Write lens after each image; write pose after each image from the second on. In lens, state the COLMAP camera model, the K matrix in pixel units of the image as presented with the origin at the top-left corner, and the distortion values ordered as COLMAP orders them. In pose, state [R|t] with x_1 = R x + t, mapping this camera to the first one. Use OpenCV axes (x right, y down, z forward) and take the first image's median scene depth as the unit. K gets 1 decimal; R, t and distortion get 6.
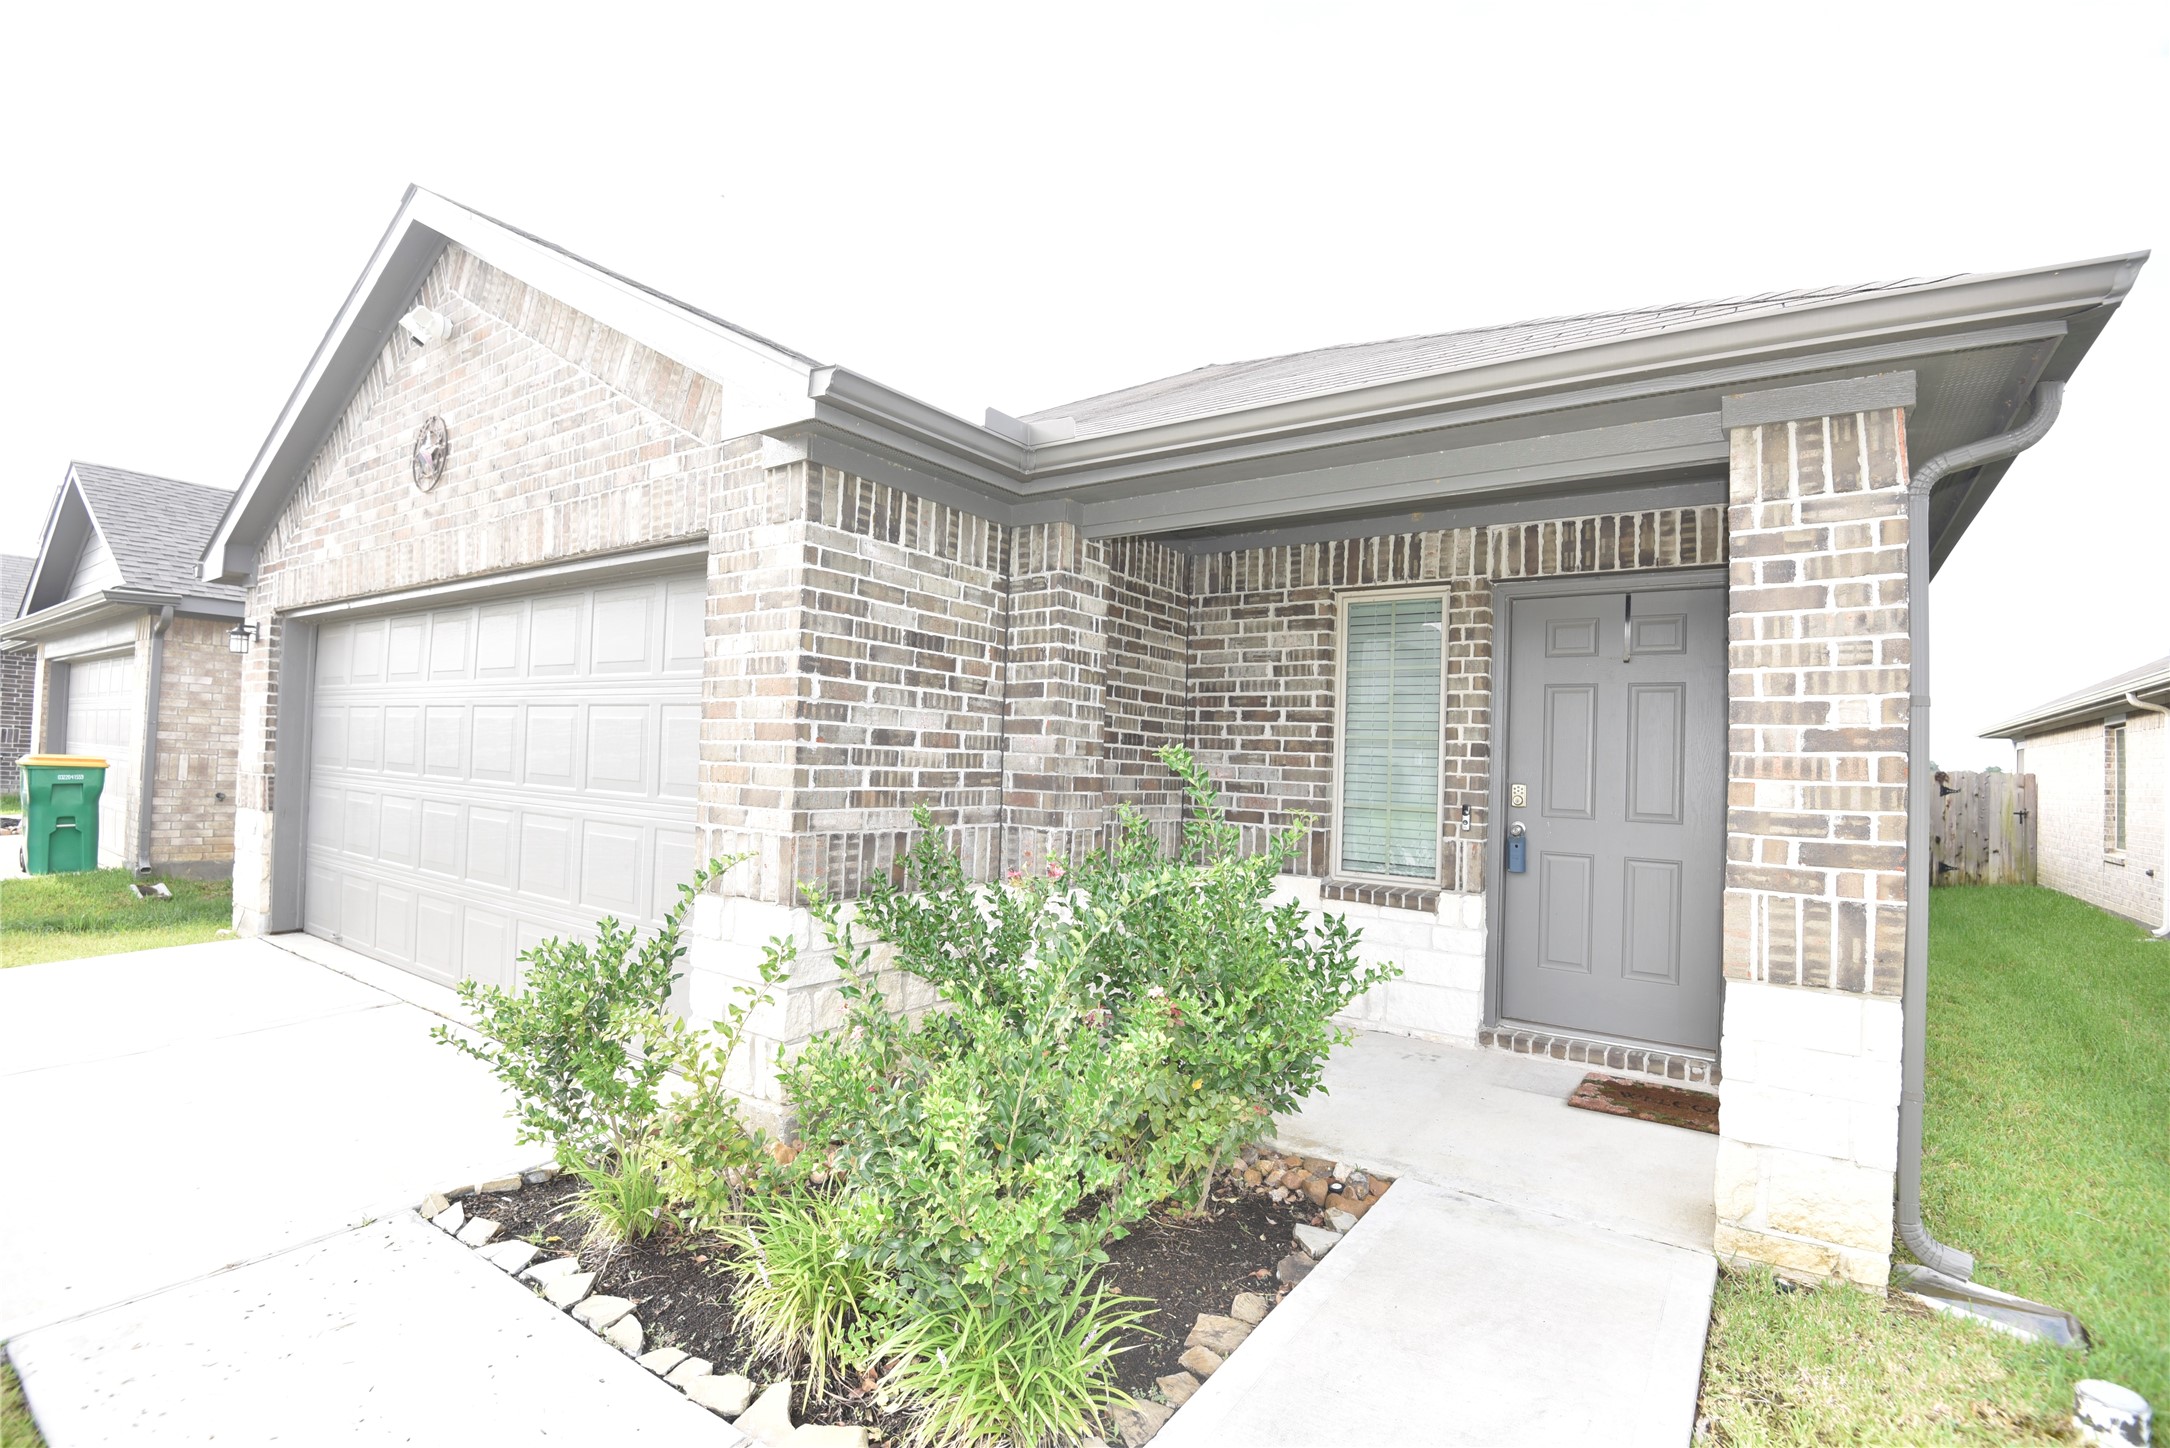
lens RADIAL K [[996.2, 0, 1086.4], [0, 996.2, 727.1], [0, 0, 1]] dist [-0.017862, -0.016367]
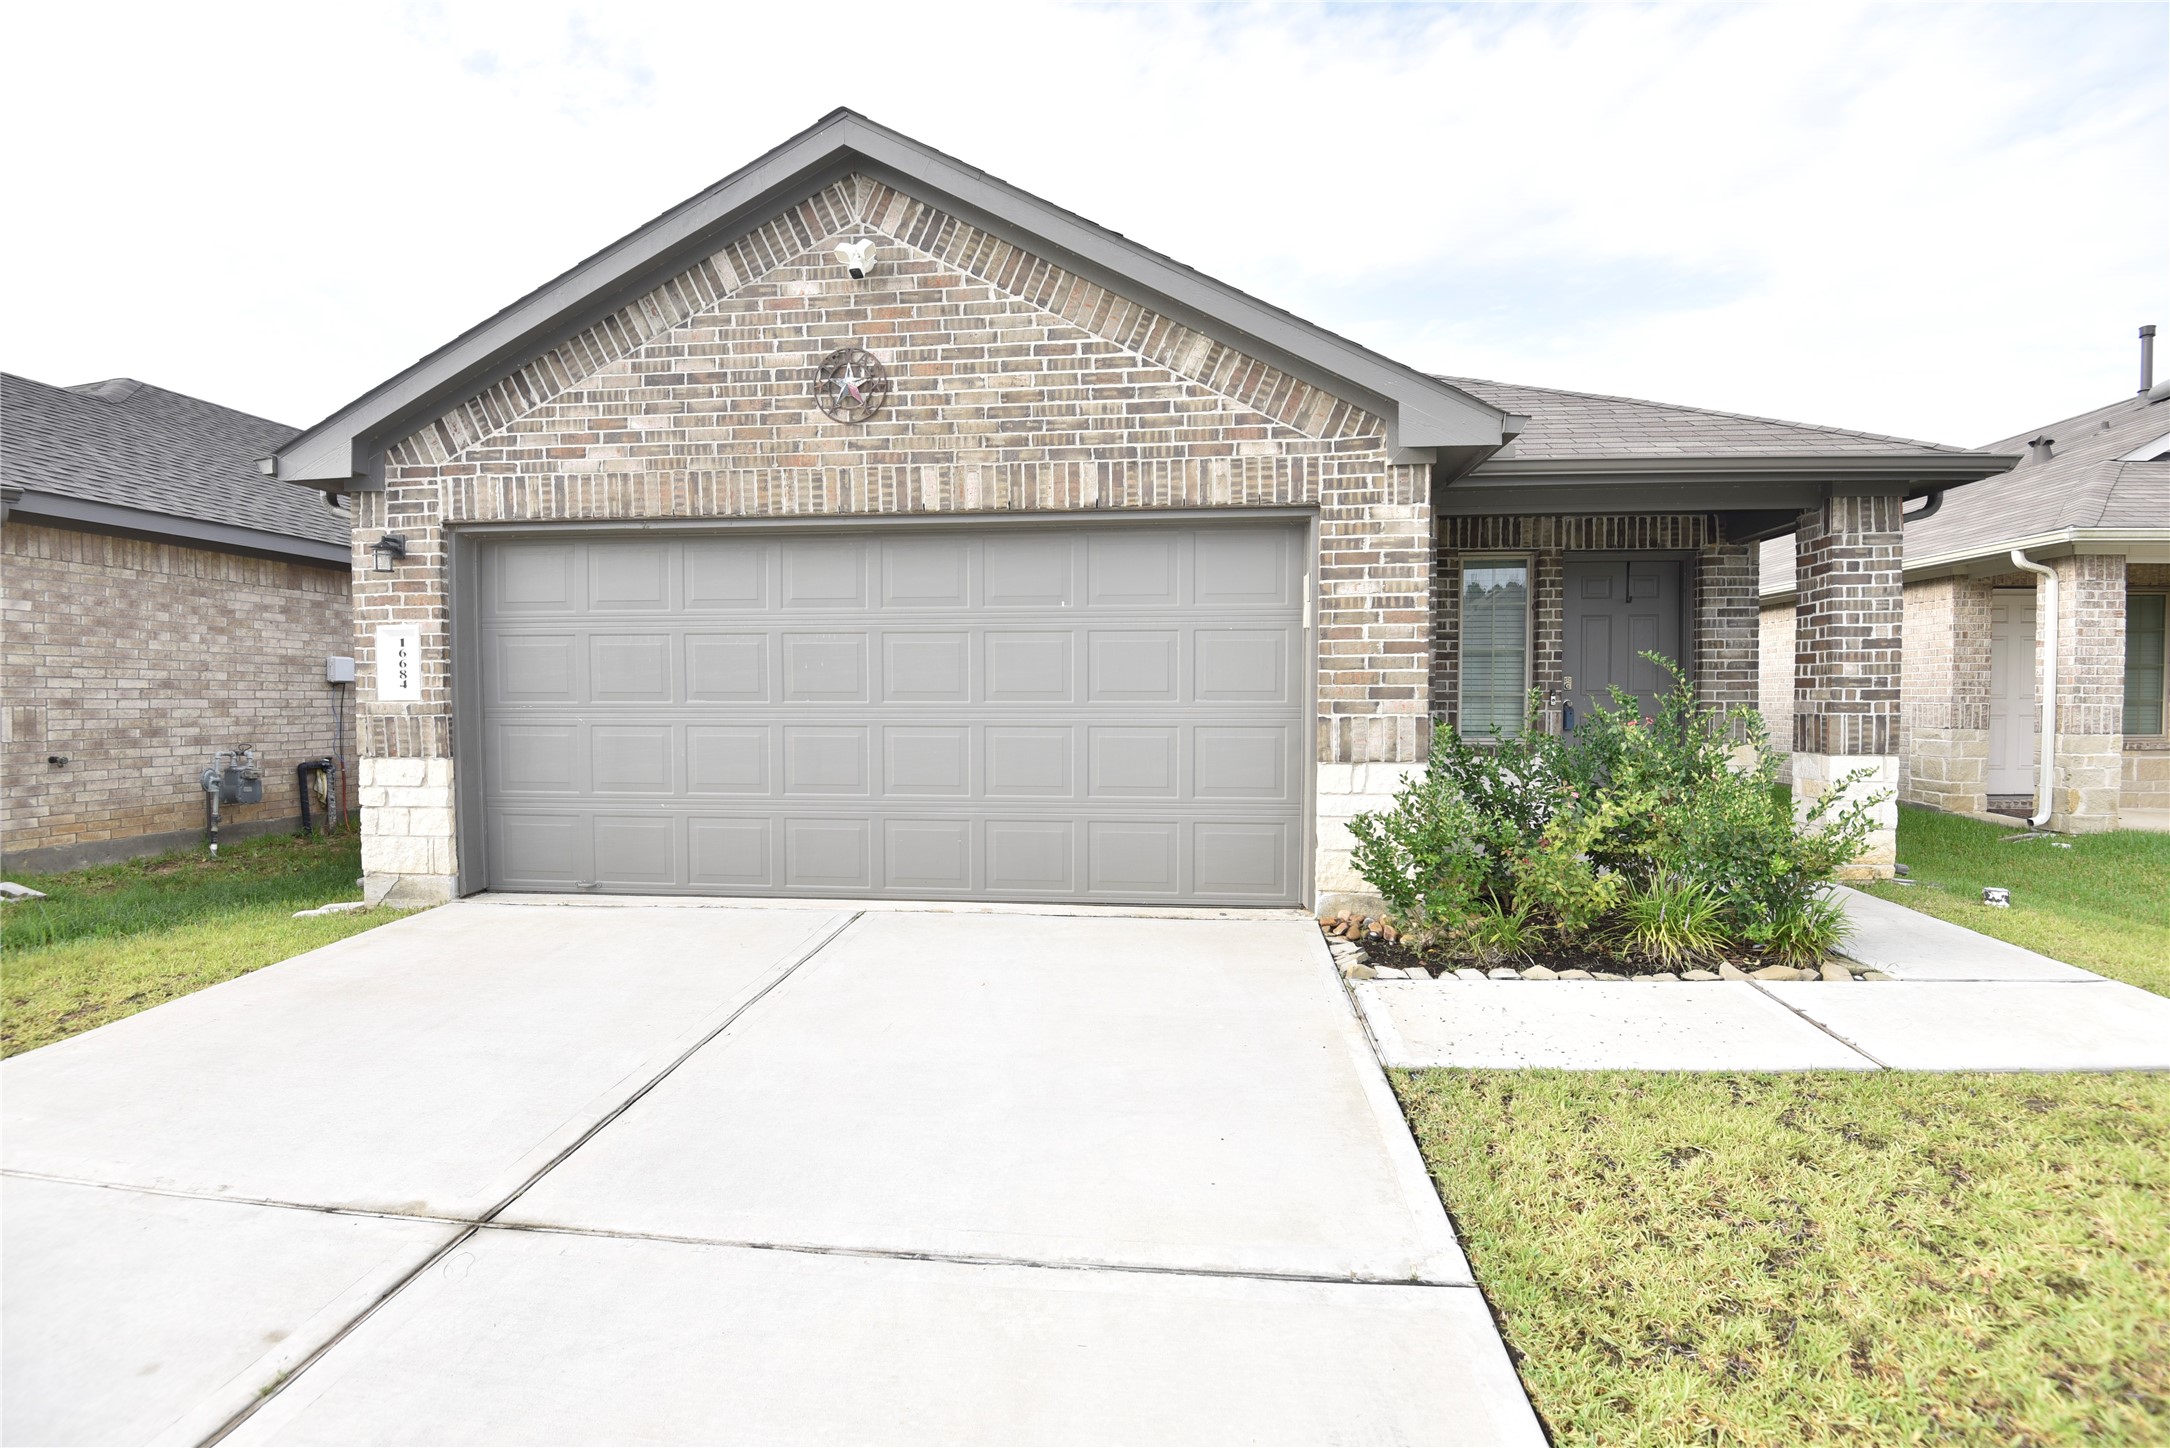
lens RADIAL K [[996.2, 0, 1086.4], [0, 996.2, 727.1], [0, 0, 1]] dist [-0.017862, -0.016367]
pose [[0.873061, -0.052409, 0.484786, -1.096220], [0.015664, 0.996709, 0.079541, -0.001481], [-0.487359, -0.061850, 0.871009, -0.046862]]
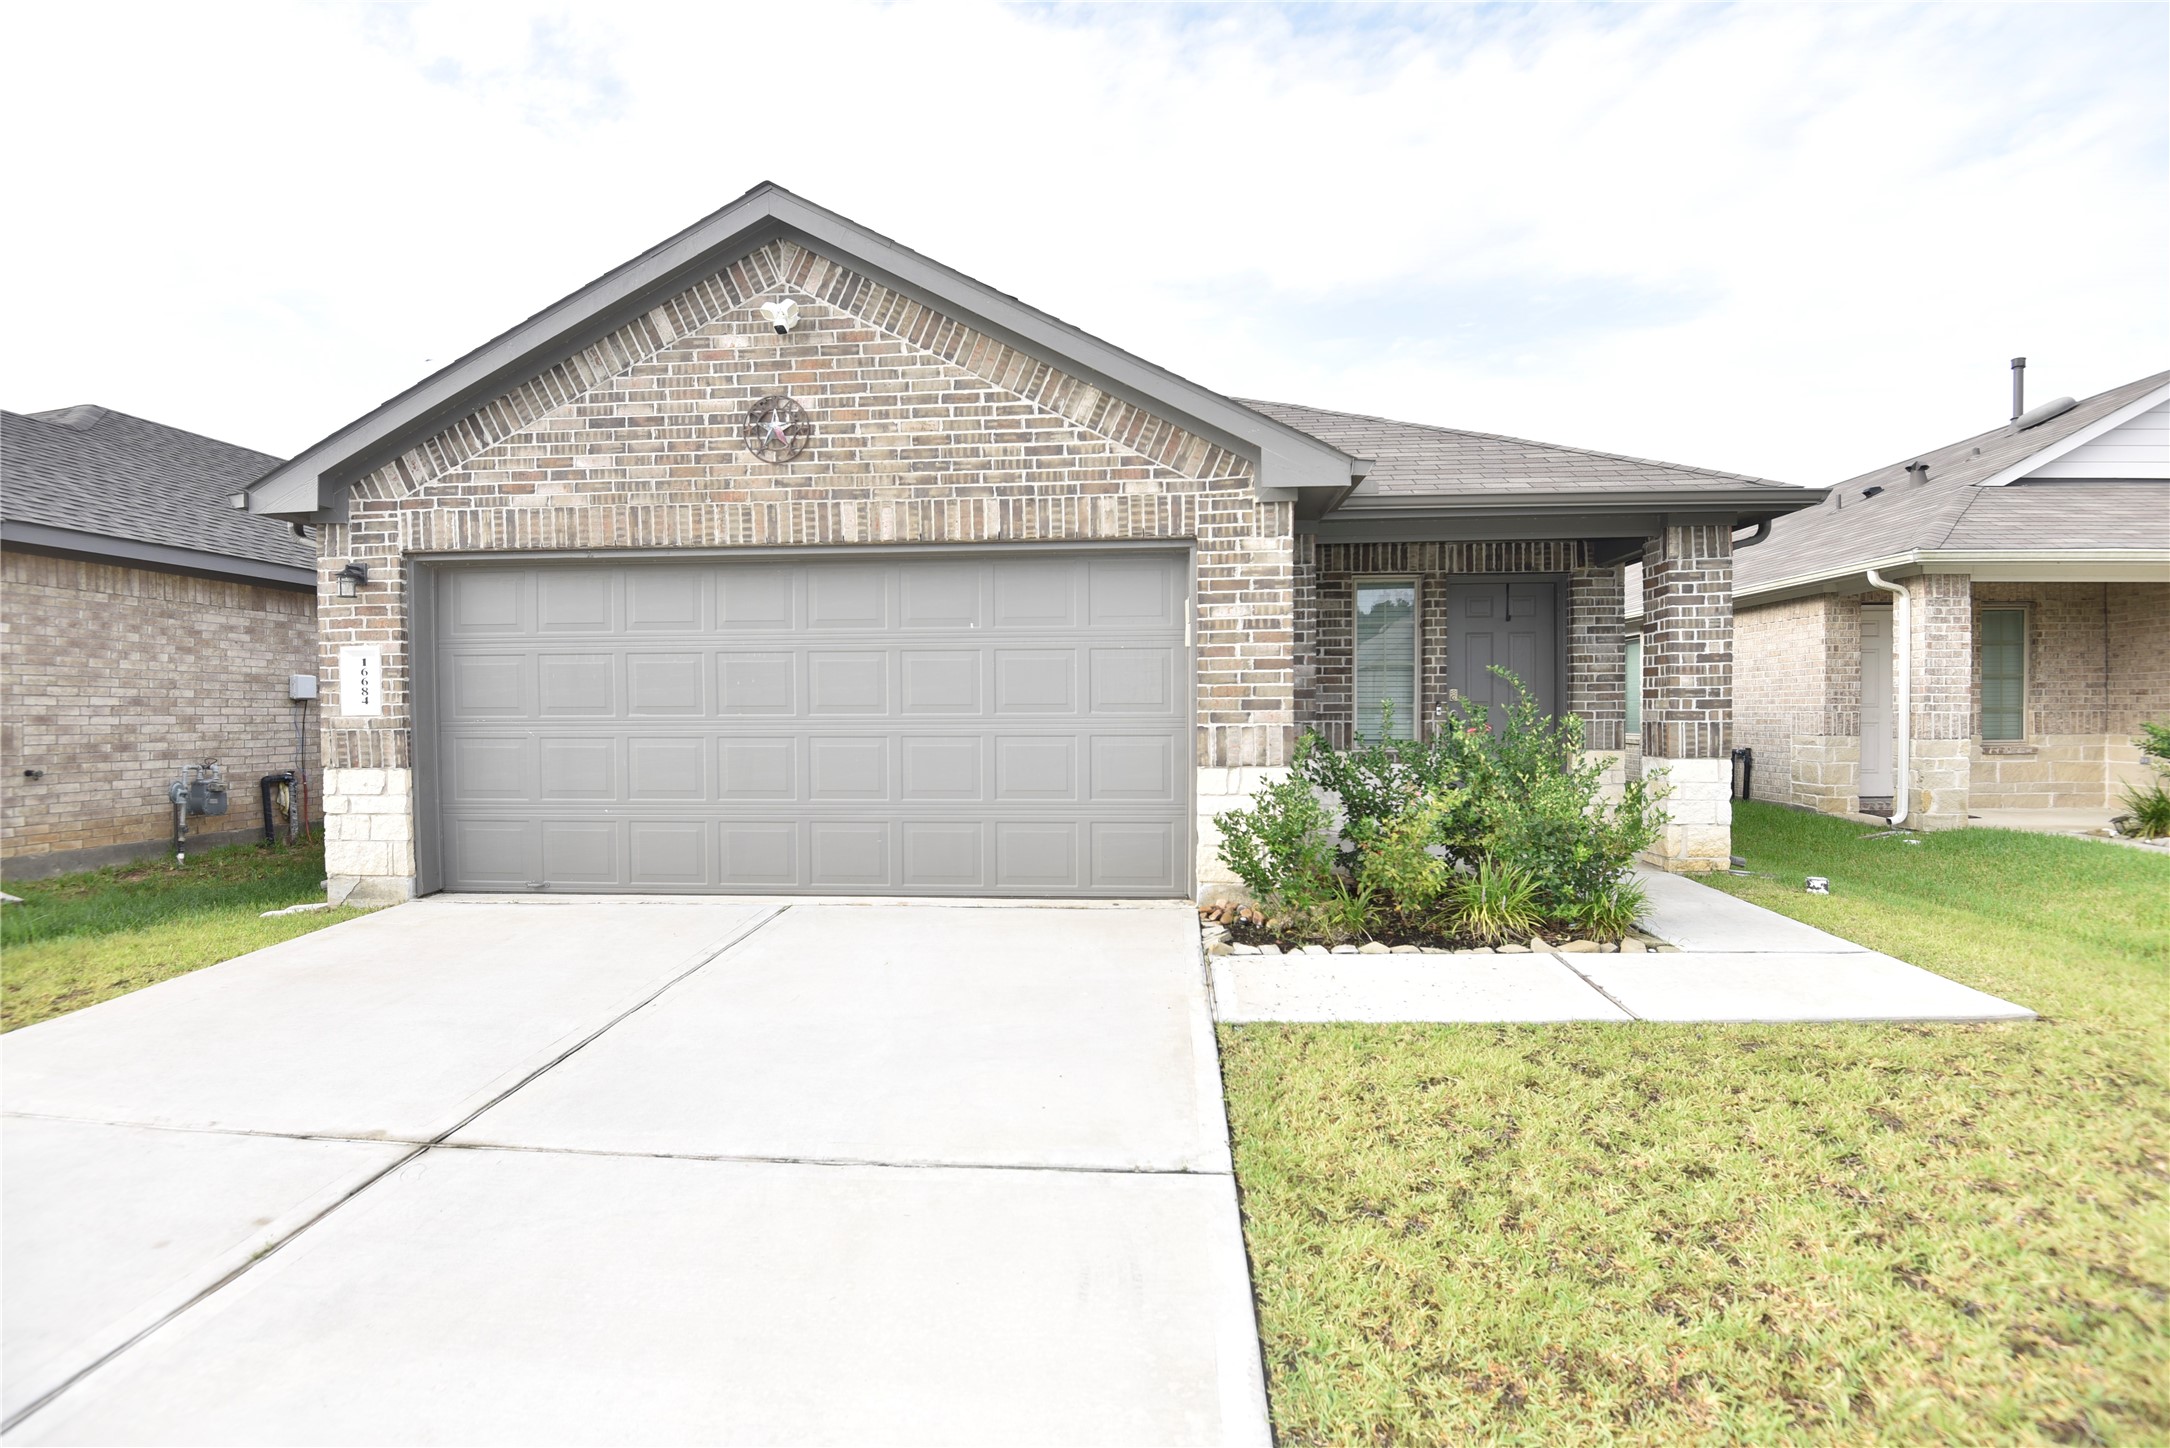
lens RADIAL K [[993.5, 0, 1083.5], [0, 993.5, 729.1], [0, 0, 1]] dist [-0.015728, -0.016508]
pose [[0.858808, -0.050933, 0.509759, -1.085648], [0.018817, 0.997510, 0.067965, -0.003907], [-0.511952, -0.048776, 0.857628, -0.197897]]
